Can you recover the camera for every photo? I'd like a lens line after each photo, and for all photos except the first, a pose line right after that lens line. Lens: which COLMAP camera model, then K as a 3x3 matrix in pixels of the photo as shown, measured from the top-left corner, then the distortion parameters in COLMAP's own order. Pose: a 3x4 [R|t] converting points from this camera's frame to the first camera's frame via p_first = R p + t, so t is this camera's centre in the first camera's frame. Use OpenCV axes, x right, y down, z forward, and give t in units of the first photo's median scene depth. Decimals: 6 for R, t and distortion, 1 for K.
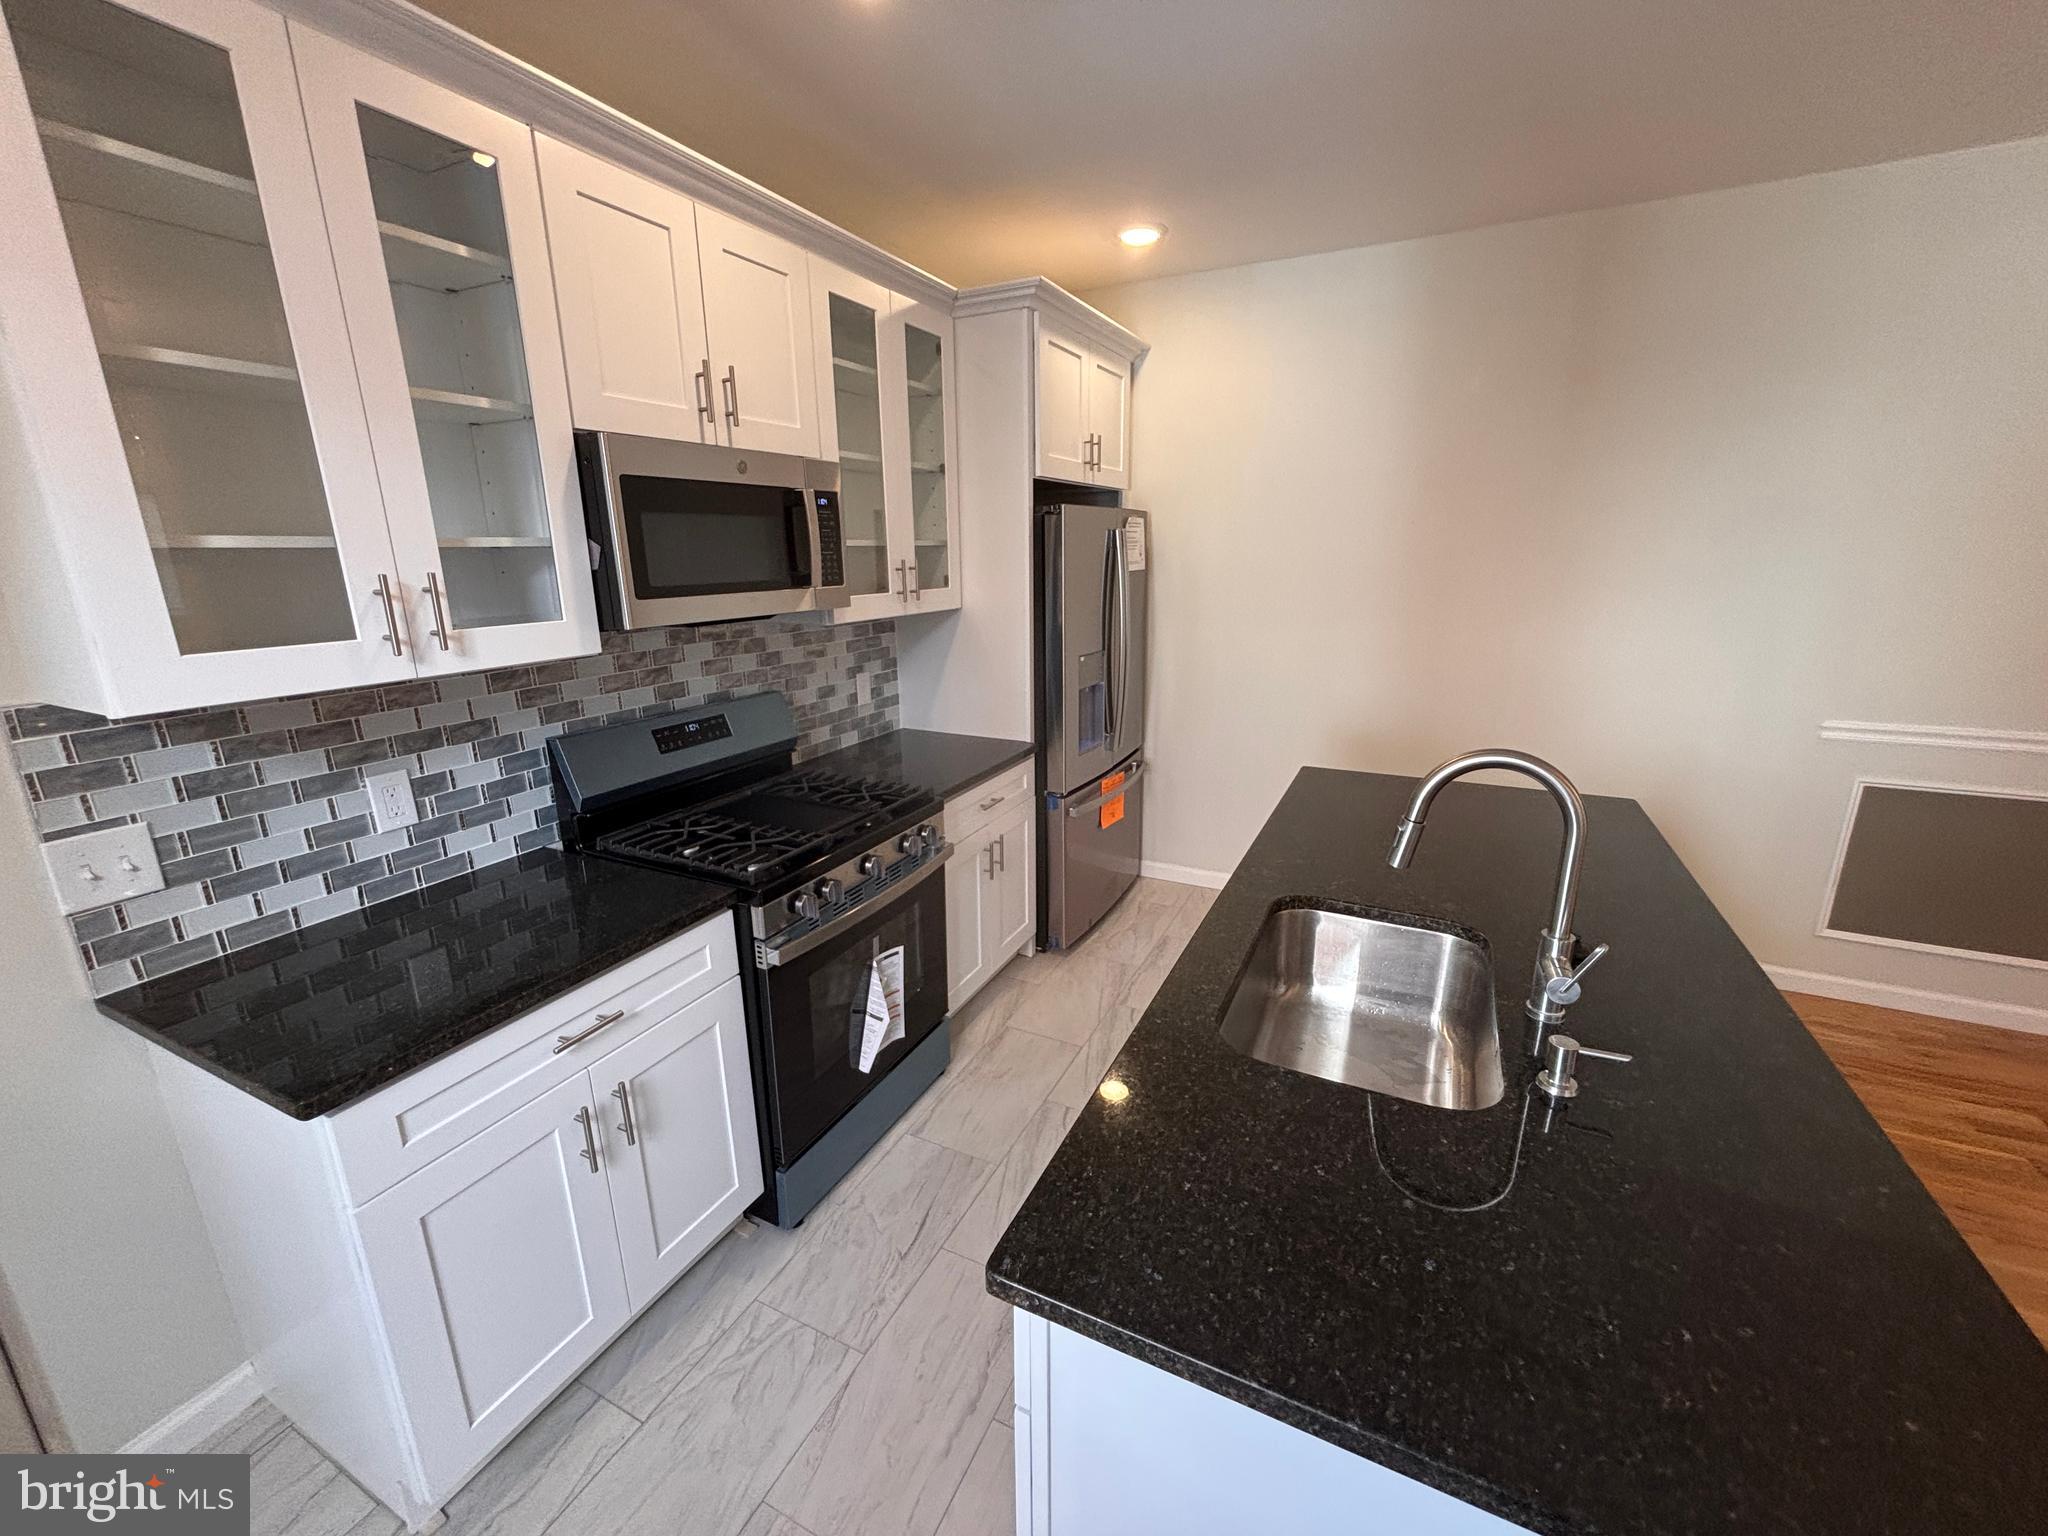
lens RADIAL K [[821.2, 0, 1019.7], [0, 821.2, 766.1], [0, 0, 1]] dist [0.001035, 0.000328]
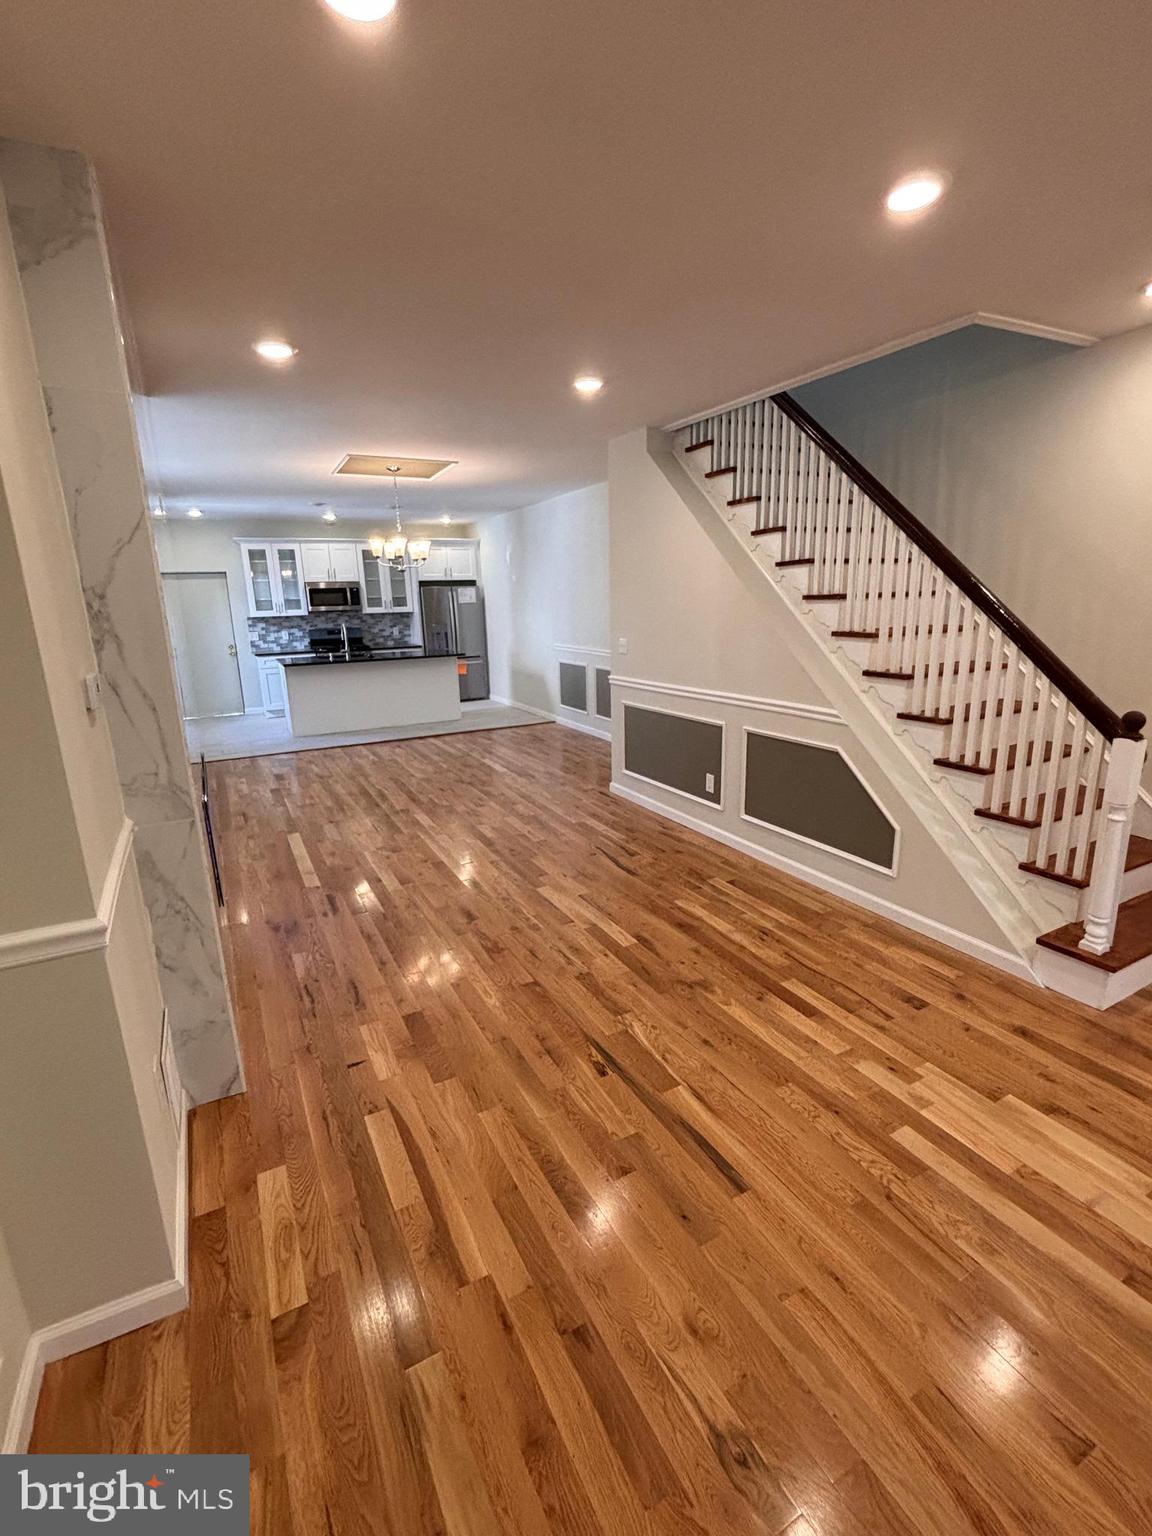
lens RADIAL K [[691.0, 0, 581.2], [0, 691.0, 768.9], [0, 0, 1]] dist [-0.001538, 0.001811]
pose [[0.816558, 0.136261, -0.560951, 4.566924], [-0.134755, 0.989888, 0.044296, 0.546726], [0.561315, 0.039421, 0.826663, -2.314373]]
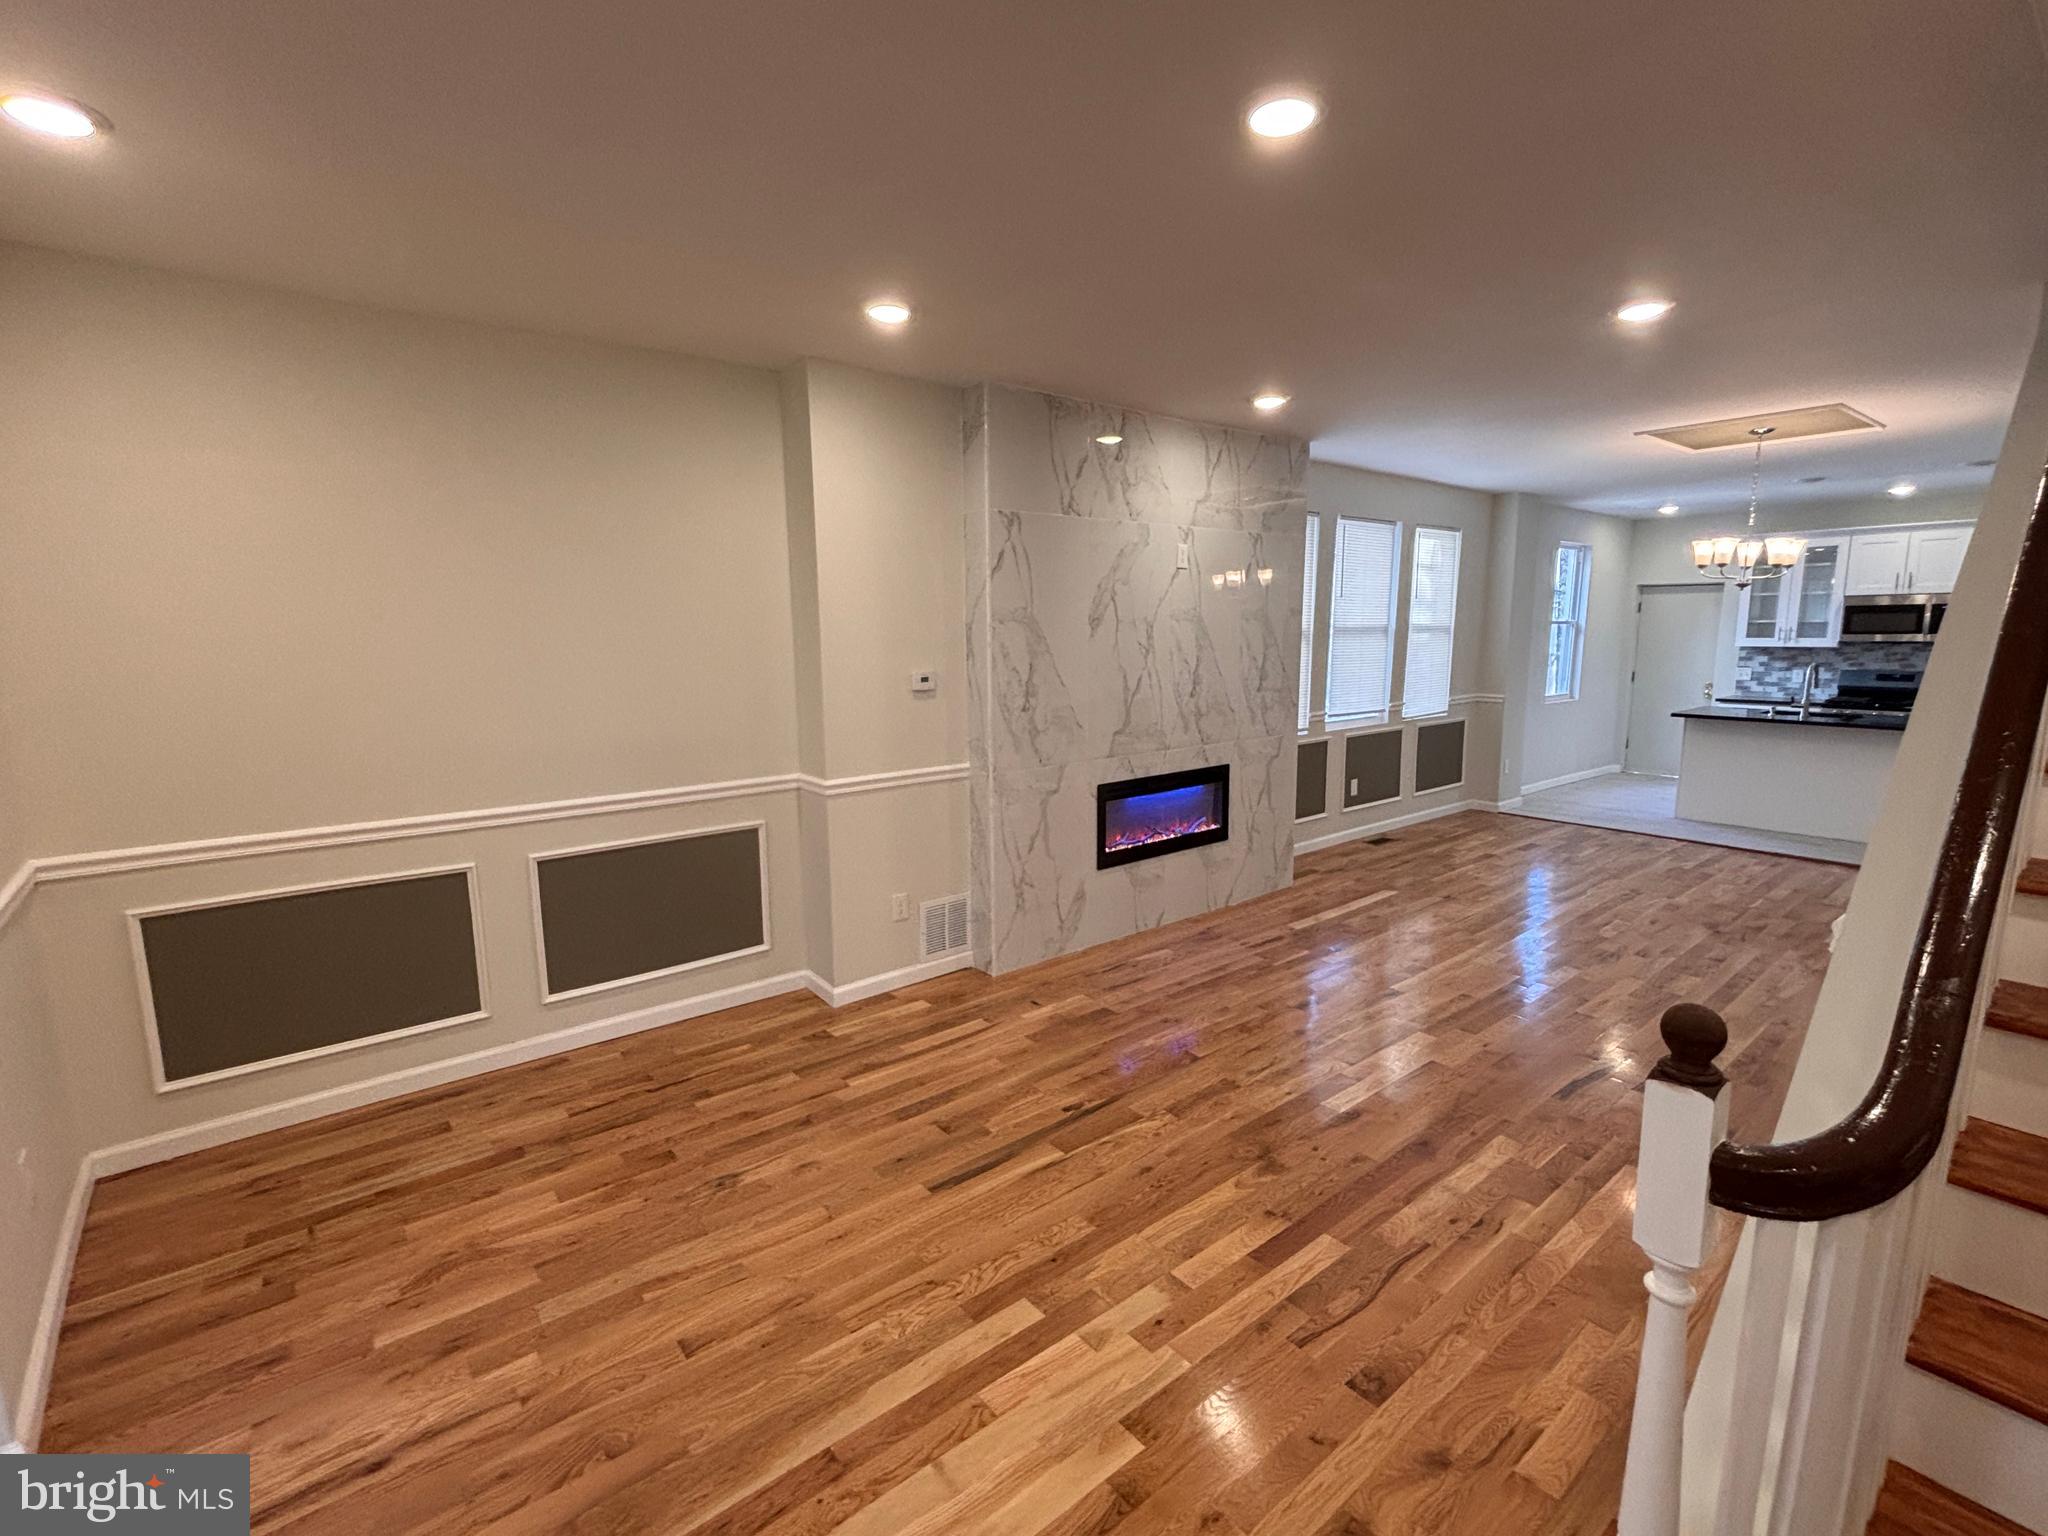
lens RADIAL K [[921.3, 0, 1019.1], [0, 921.3, 765.6], [0, 0, 1]] dist [-0.001538, 0.001811]
pose [[-0.420199, 0.152246, -0.894569, 5.469028], [-0.219094, 0.939637, 0.262830, 0.108604], [0.880585, 0.306435, -0.361479, -0.774252]]
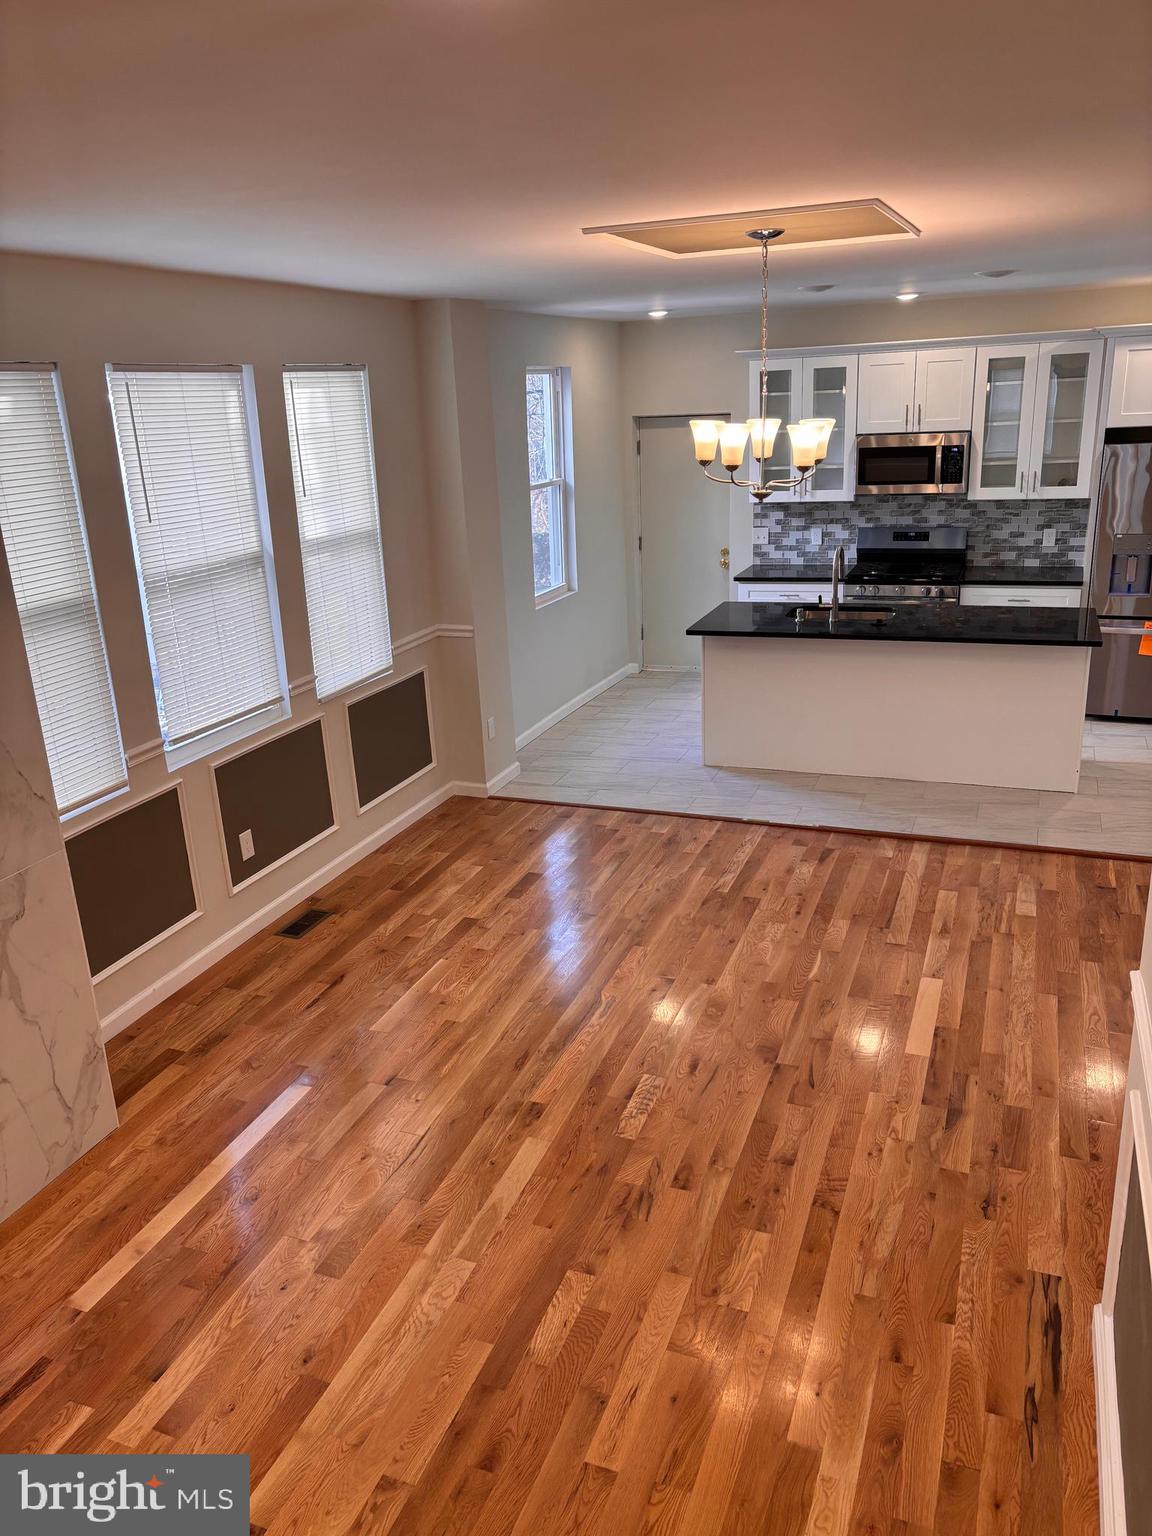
lens RADIAL K [[1157.3, 0, 564.8], [0, 1157.3, 767.7], [0, 0, 1]] dist [0.032000, -0.016280]
pose [[0.082978, 0.316297, -0.945024, 4.068328], [-0.211395, 0.932300, 0.293476, -0.259851], [0.973872, 0.175422, 0.144224, -0.592467]]
